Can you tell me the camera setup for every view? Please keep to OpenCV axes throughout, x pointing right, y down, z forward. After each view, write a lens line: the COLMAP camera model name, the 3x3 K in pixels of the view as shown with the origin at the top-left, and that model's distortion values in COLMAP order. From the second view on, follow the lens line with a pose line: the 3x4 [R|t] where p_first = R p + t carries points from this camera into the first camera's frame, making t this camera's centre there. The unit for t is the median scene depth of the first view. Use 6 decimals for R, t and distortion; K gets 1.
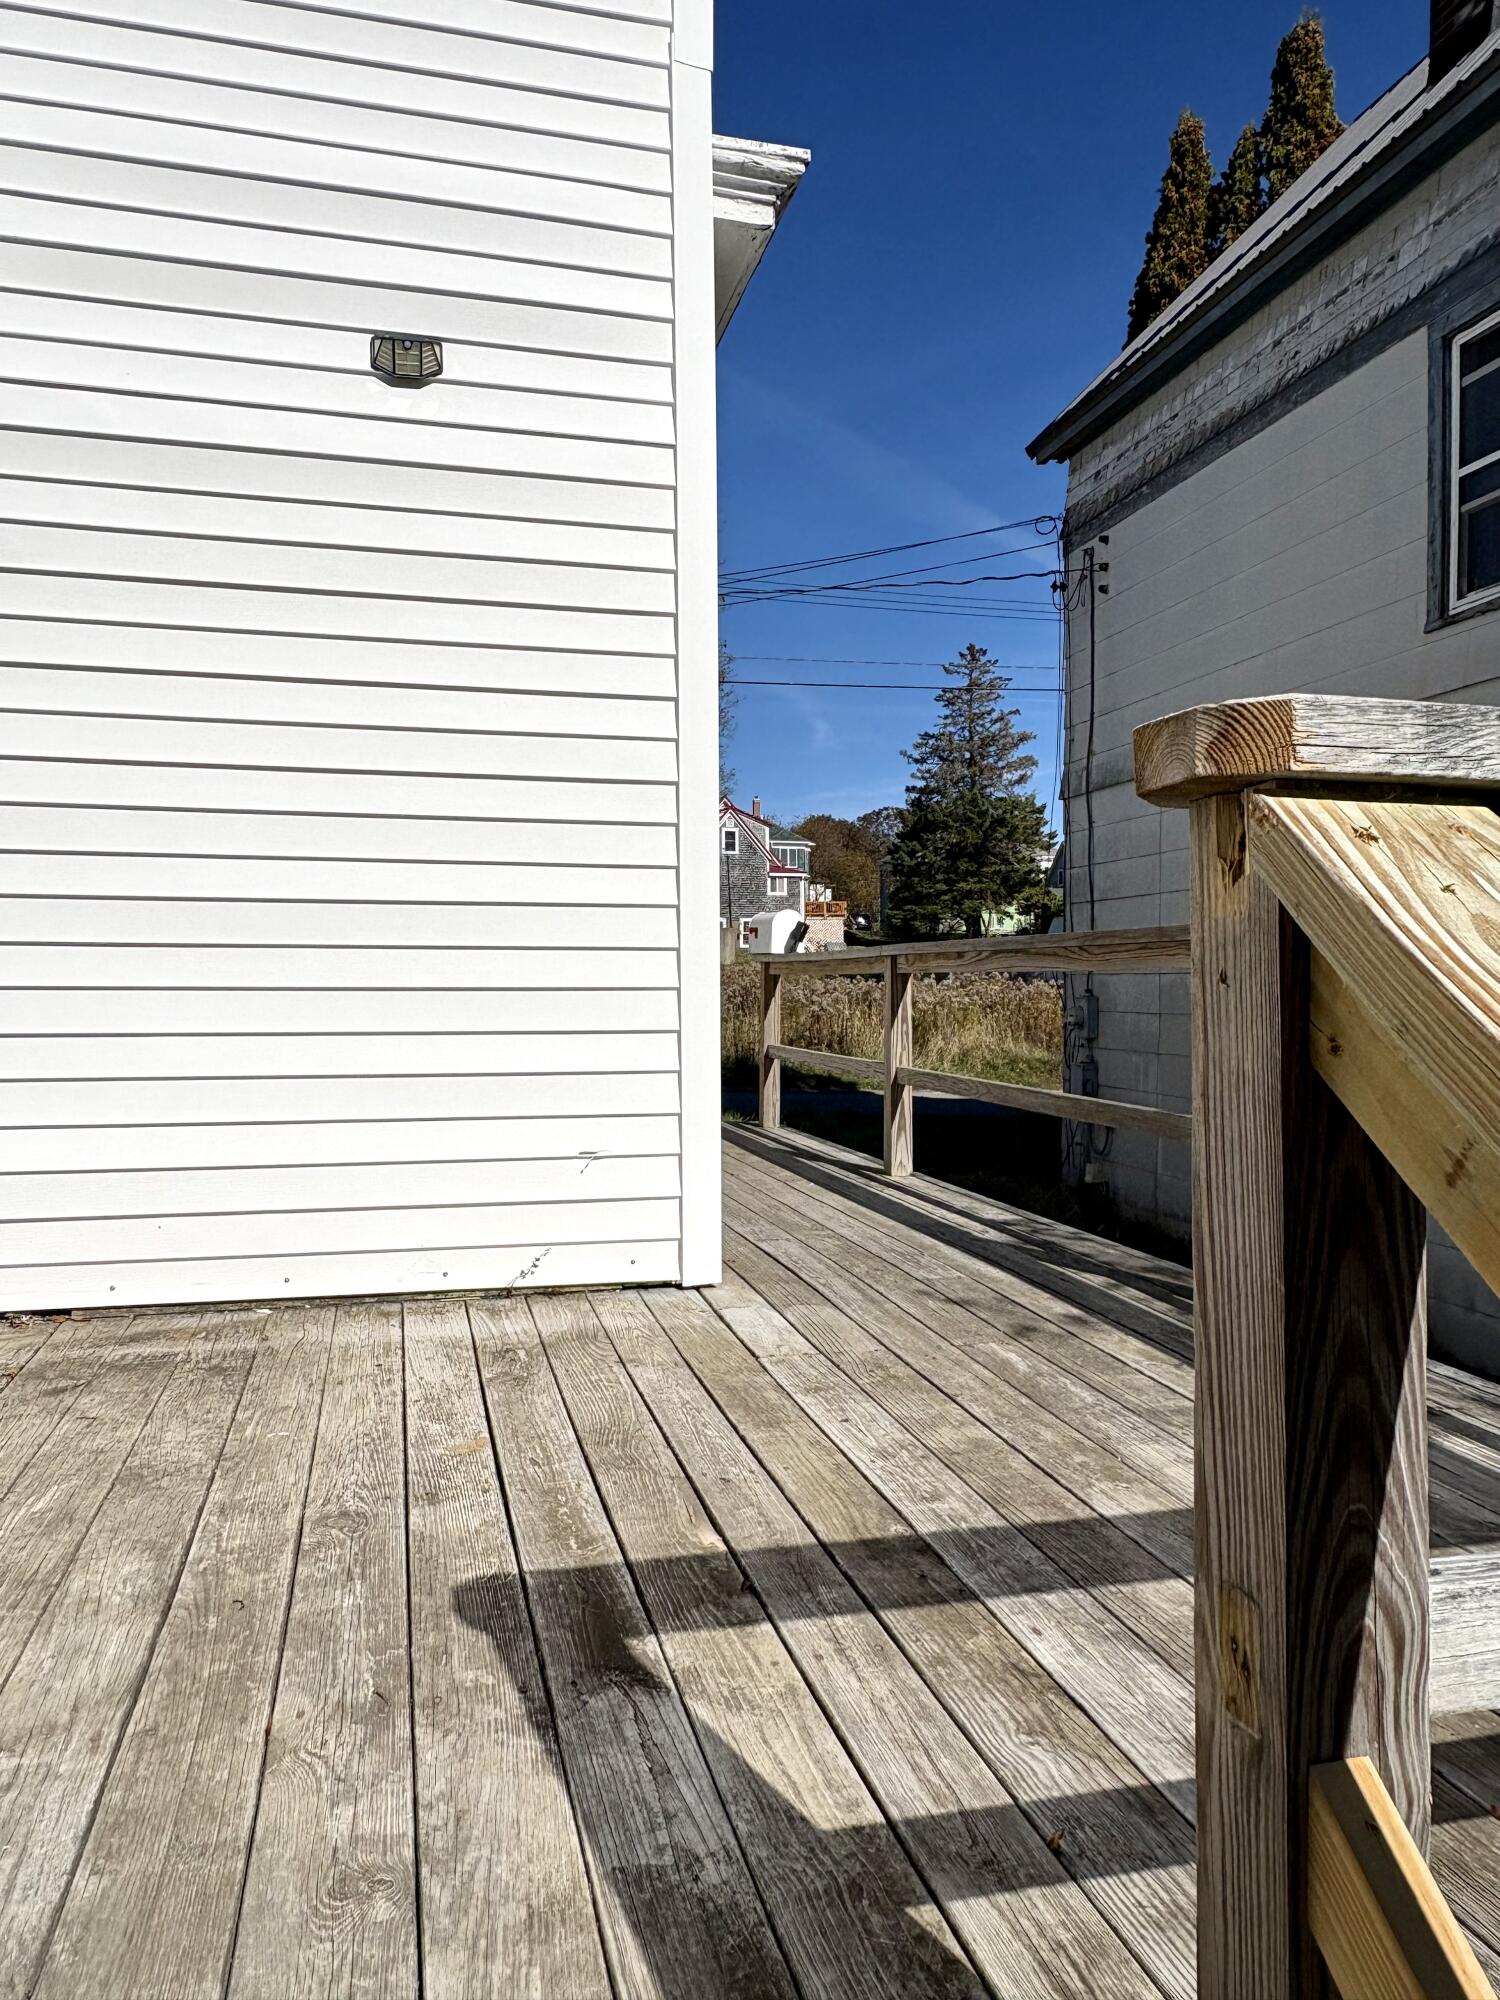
lens RADIAL K [[1435.0, 0, 758.5], [0, 1435.0, 1011.8], [0, 0, 1]] dist [-0.003387, -0.000443]
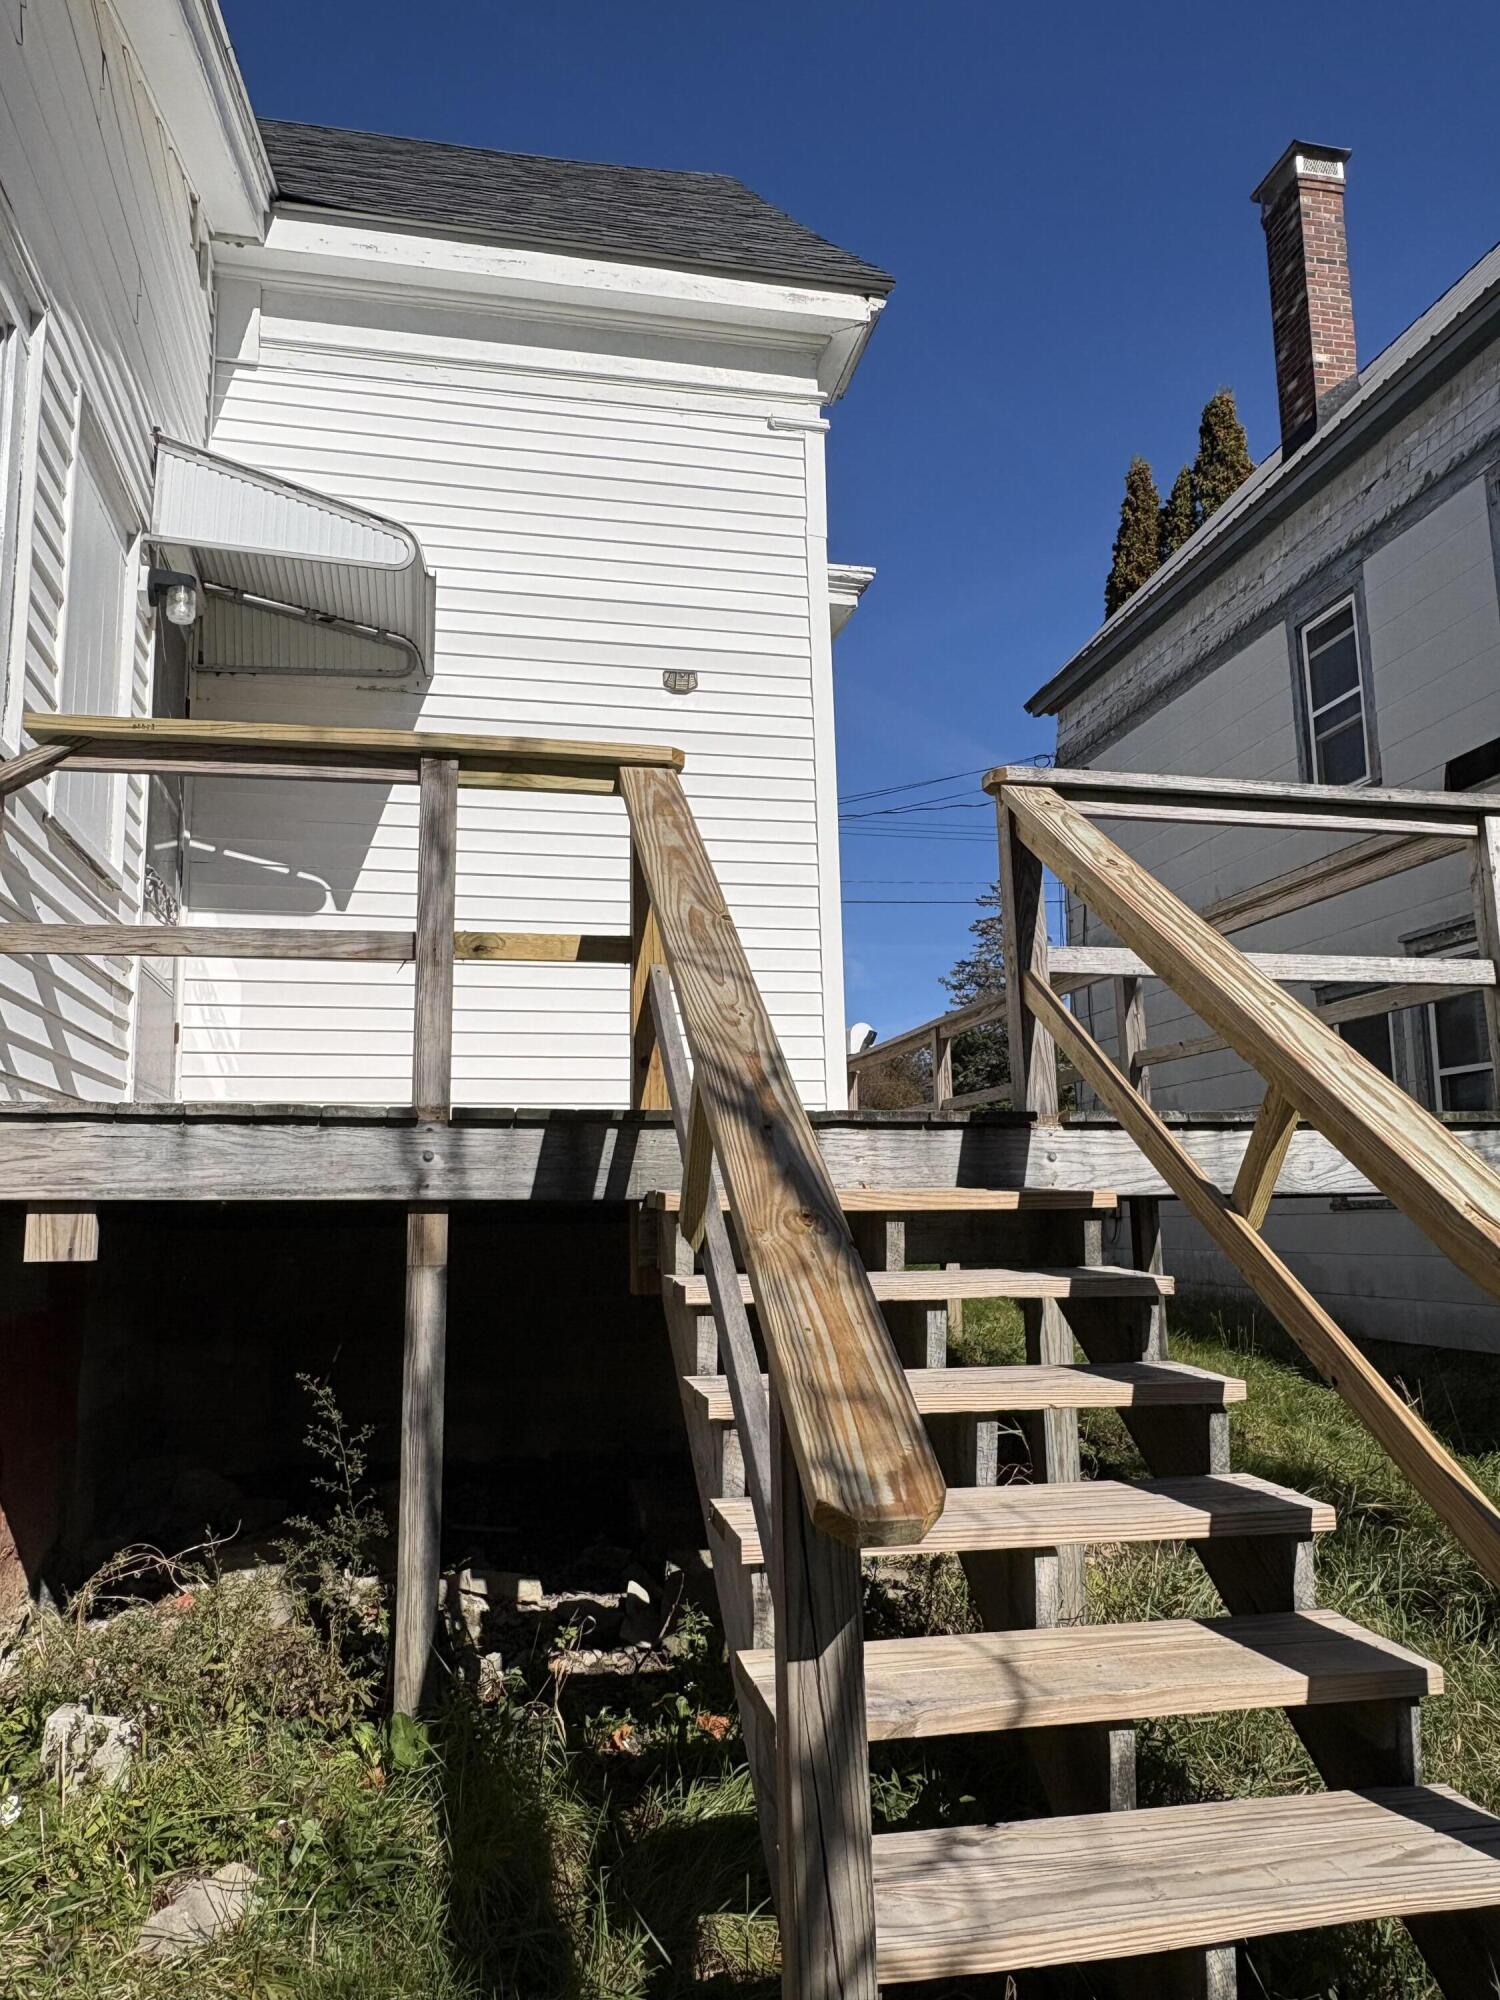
lens RADIAL K [[1435.0, 0, 741.5], [0, 1435.0, 994.7], [0, 0, 1]] dist [-0.003387, -0.000443]
pose [[0.998927, -0.023763, -0.039757, -0.033204], [0.016370, 0.984096, -0.176883, 0.121706], [0.043328, 0.176042, 0.983429, -0.326798]]
